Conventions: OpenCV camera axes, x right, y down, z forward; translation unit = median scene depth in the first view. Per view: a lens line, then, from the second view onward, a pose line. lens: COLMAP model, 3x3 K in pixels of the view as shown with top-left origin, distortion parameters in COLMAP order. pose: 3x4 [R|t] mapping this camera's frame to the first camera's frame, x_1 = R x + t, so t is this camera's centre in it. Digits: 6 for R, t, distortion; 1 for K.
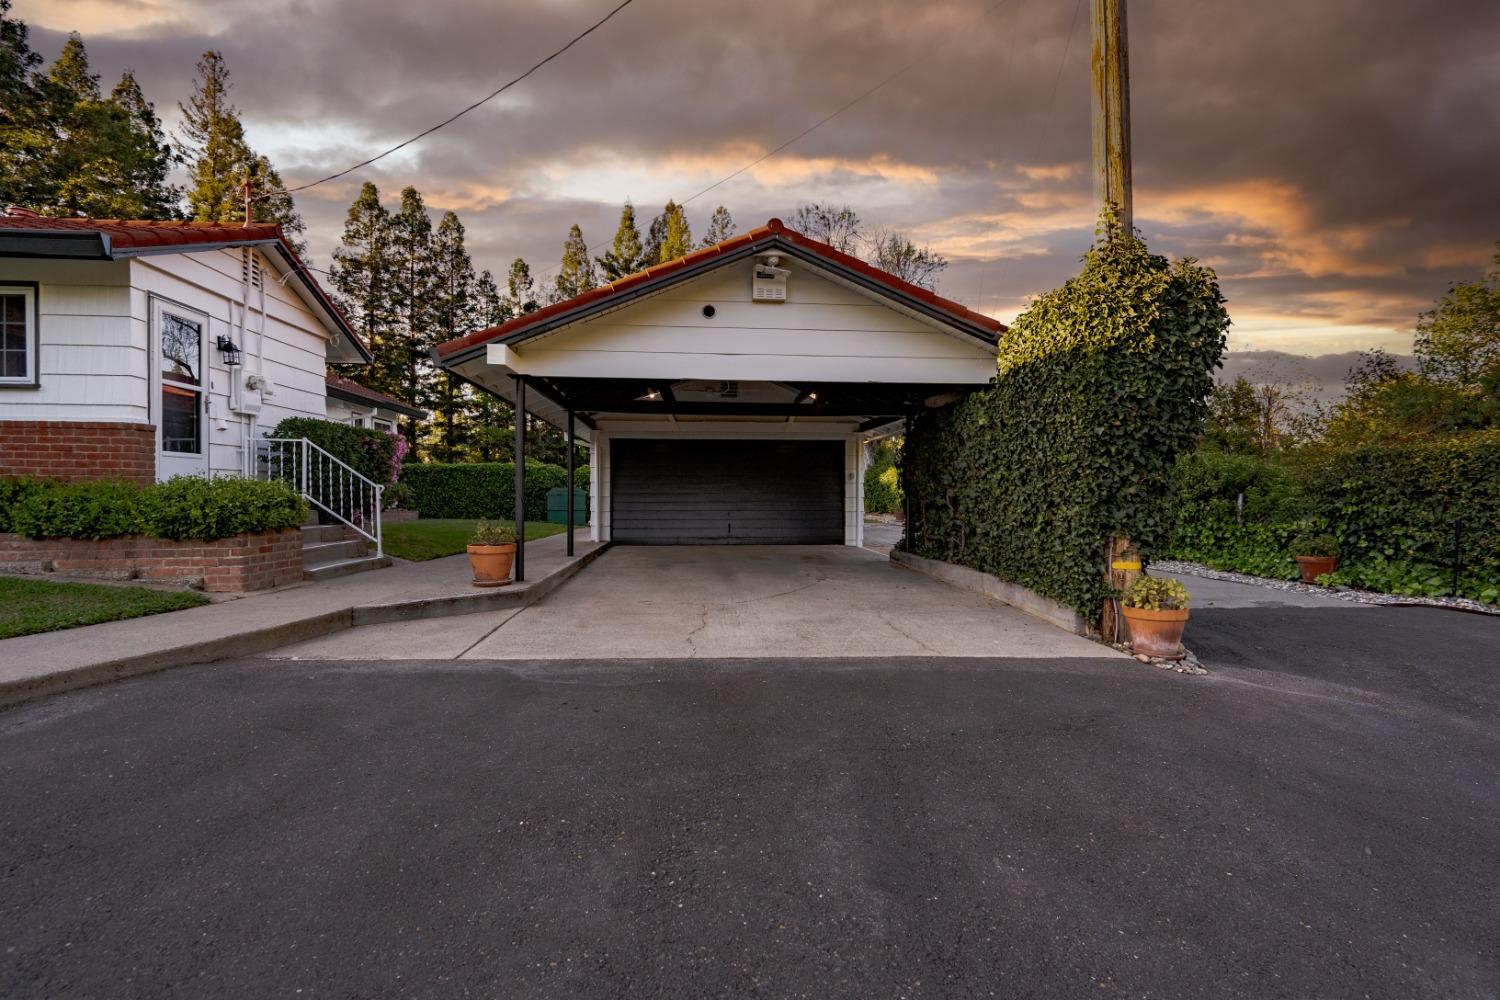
lens RADIAL K [[692.9, 0, 742.7], [0, 692.9, 493.9], [0, 0, 1]] dist [-0.001543, 0.000990]
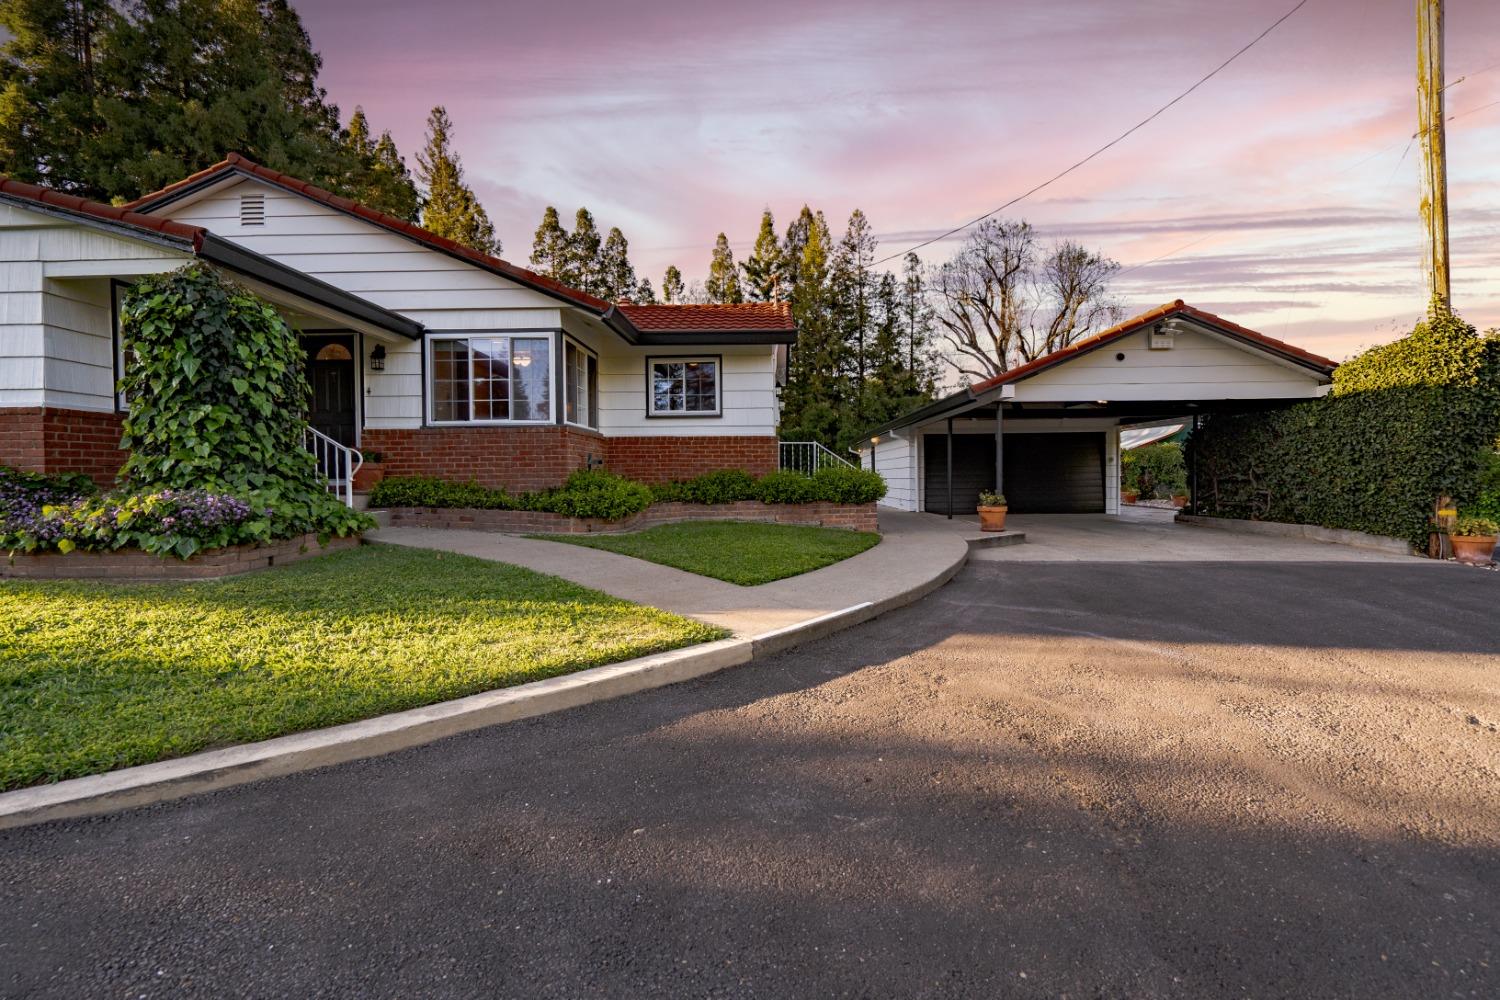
lens RADIAL K [[681.8, 0, 745.7], [0, 681.8, 485.9], [0, 0, 1]] dist [-0.000455, 0.001373]
pose [[0.994053, -0.011386, -0.108298, -0.111622], [0.012830, 0.999838, 0.012649, -0.000392], [0.108136, -0.013963, 0.994038, -0.095878]]
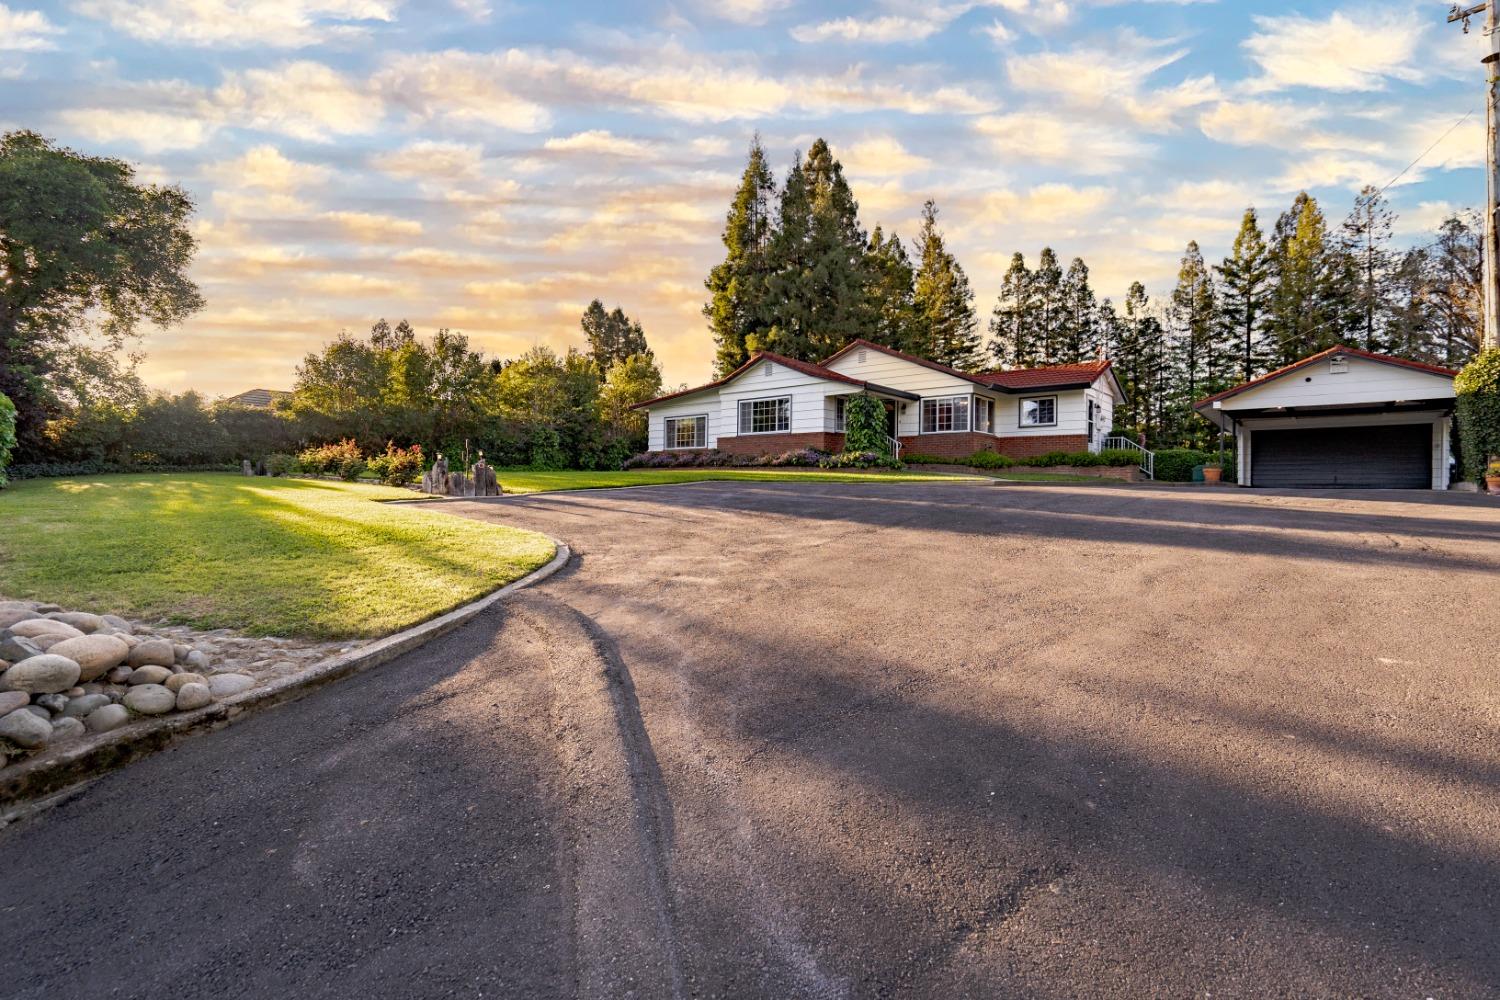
lens RADIAL K [[692.9, 0, 742.7], [0, 692.9, 493.9], [0, 0, 1]] dist [-0.001543, 0.000990]
pose [[0.707967, 0.006000, -0.706220, 0.044637], [-0.007333, 0.999972, 0.001145, 0.027985], [0.706208, 0.004368, 0.707991, -0.365165]]
